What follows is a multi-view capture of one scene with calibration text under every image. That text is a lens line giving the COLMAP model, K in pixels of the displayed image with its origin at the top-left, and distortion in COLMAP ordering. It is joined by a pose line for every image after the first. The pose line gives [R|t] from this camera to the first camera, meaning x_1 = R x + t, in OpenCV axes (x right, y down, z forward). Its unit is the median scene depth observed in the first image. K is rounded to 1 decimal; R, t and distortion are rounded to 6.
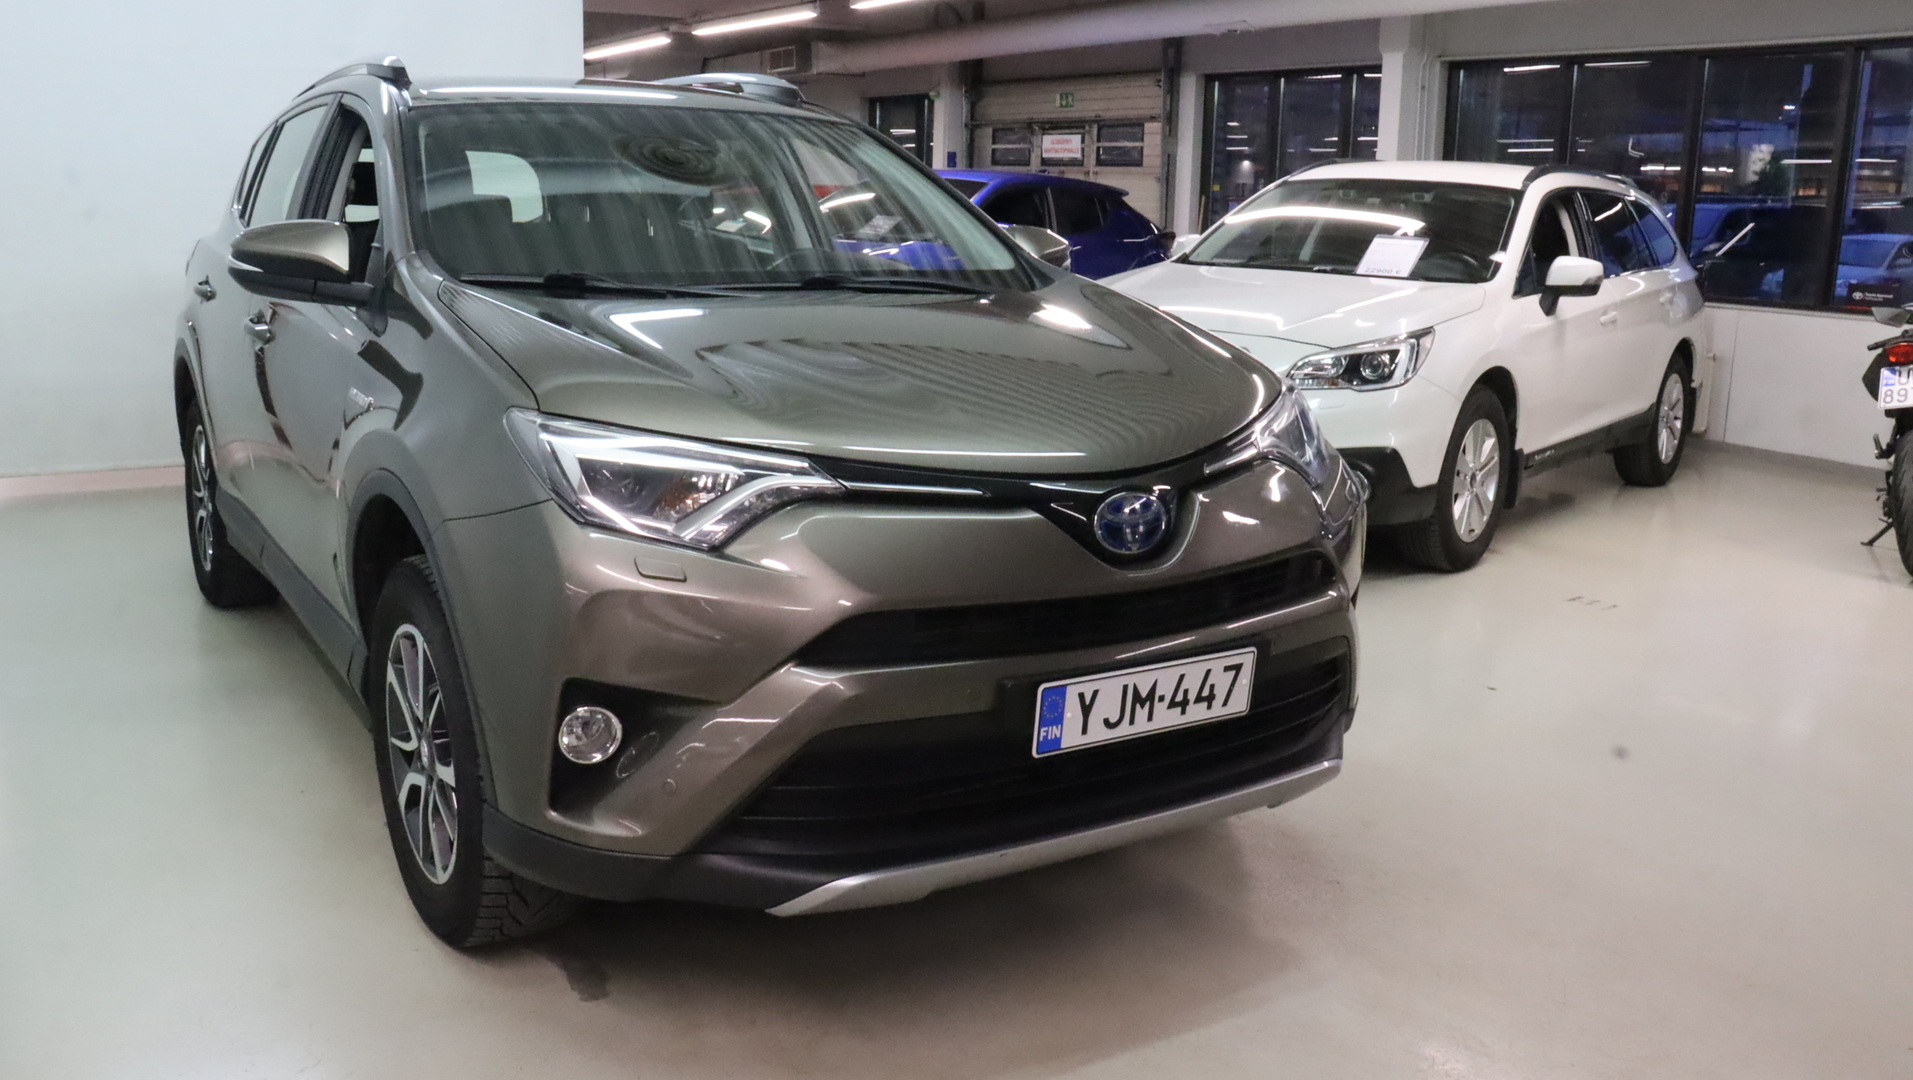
lens RADIAL K [[1581.2, 0, 957.0], [0, 1581.2, 511.6], [0, 0, 1]] dist [-0.175067, 0.143831]
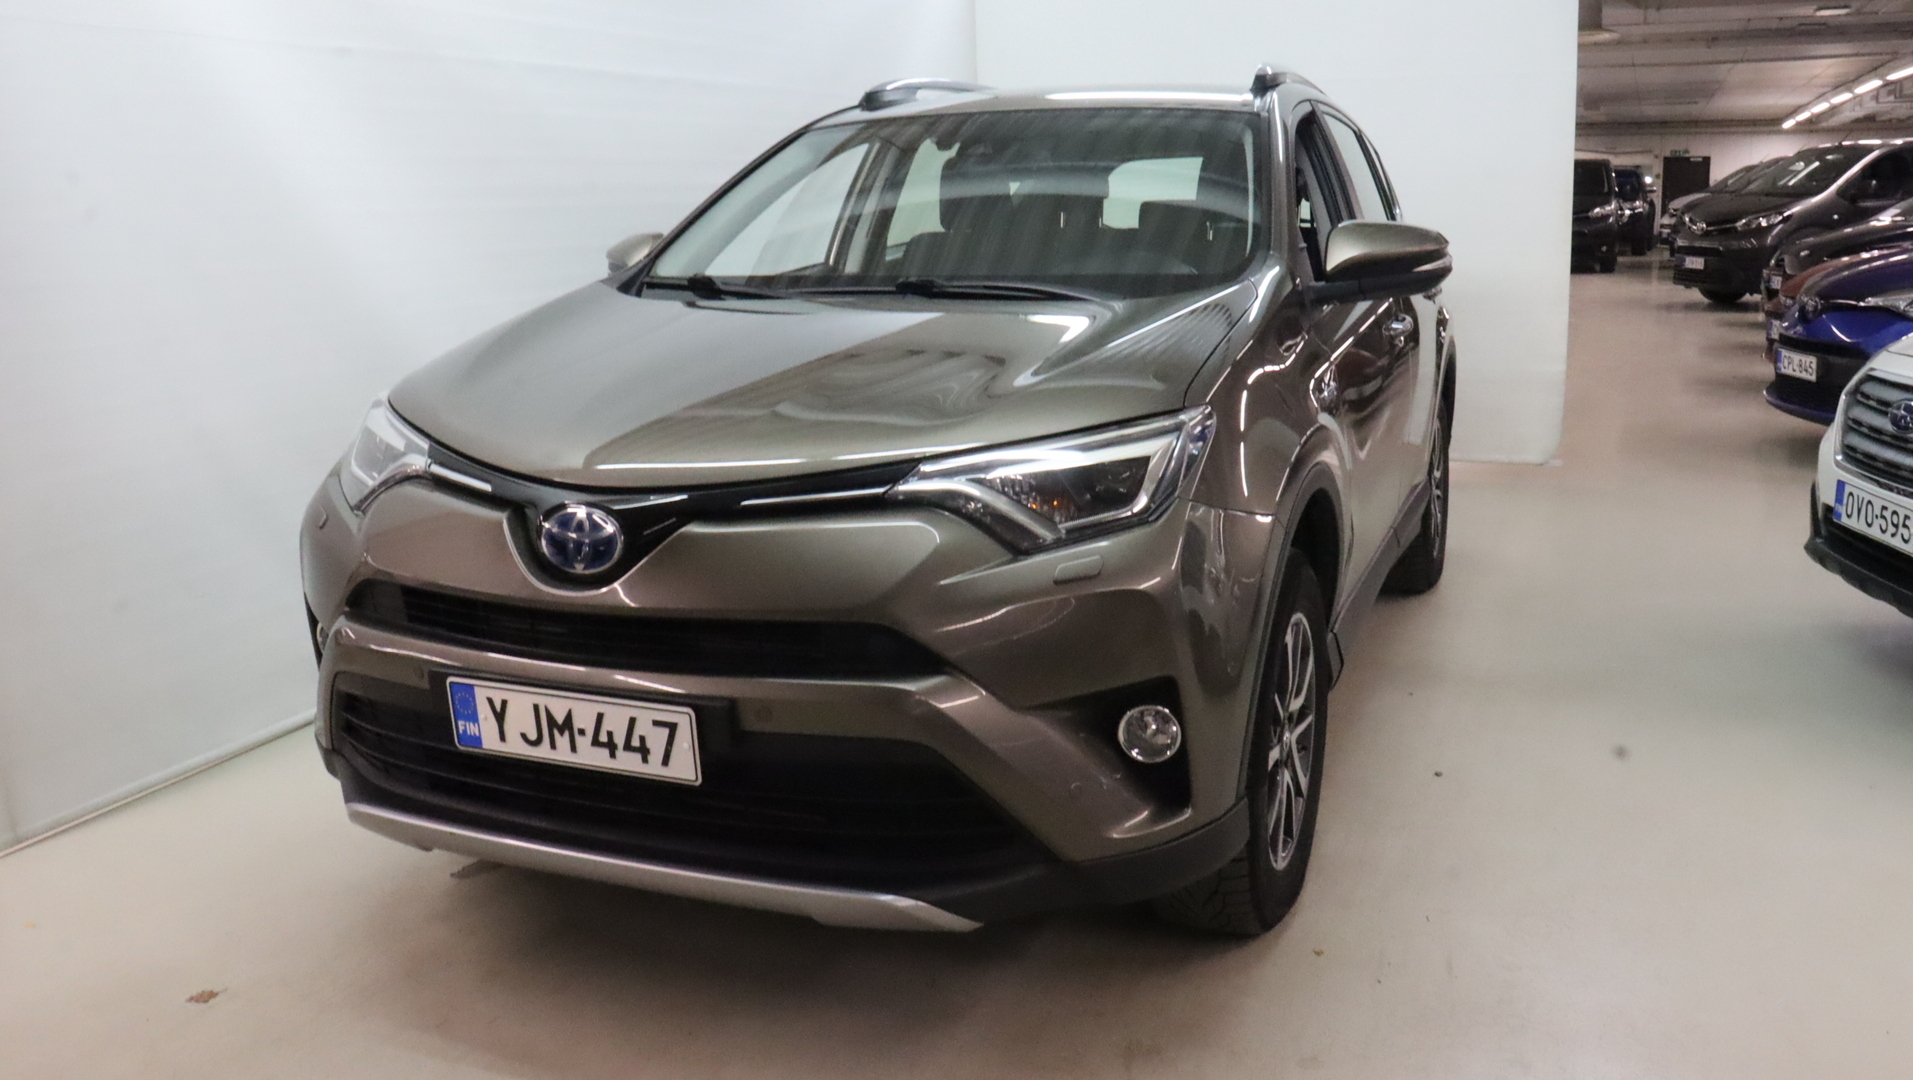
lens RADIAL K [[1581.2, 0, 957.0], [0, 1581.2, 511.6], [0, 0, 1]] dist [-0.175067, 0.143831]
pose [[0.561705, 0.115251, -0.819271, 0.986373], [-0.121327, 0.991019, 0.056228, -0.088455], [0.818393, 0.067816, 0.570643, 0.638415]]
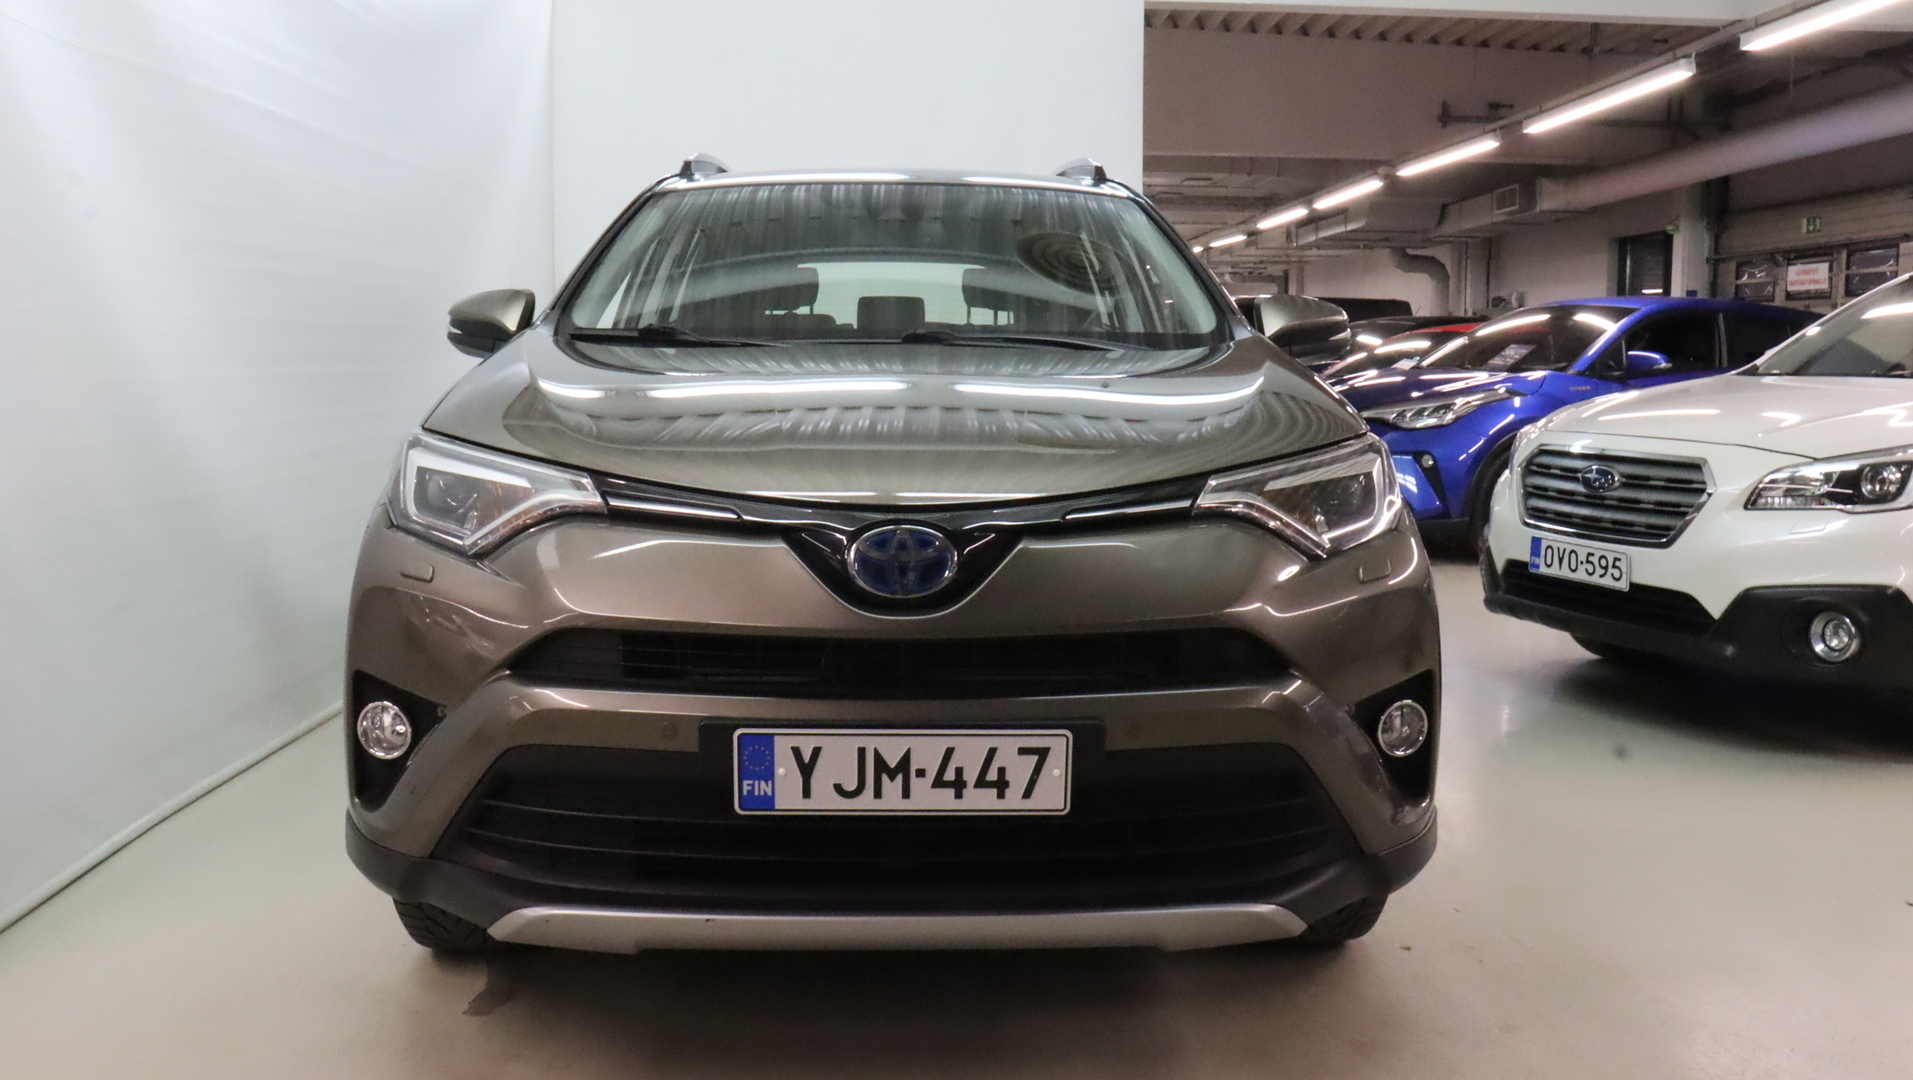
lens RADIAL K [[1581.2, 0, 957.0], [0, 1581.2, 511.6], [0, 0, 1]] dist [-0.175067, 0.143831]
pose [[0.857832, 0.027746, -0.513181, 0.566137], [-0.082519, 0.993022, -0.084248, 0.049080], [0.507263, 0.114618, 0.854135, 0.275529]]
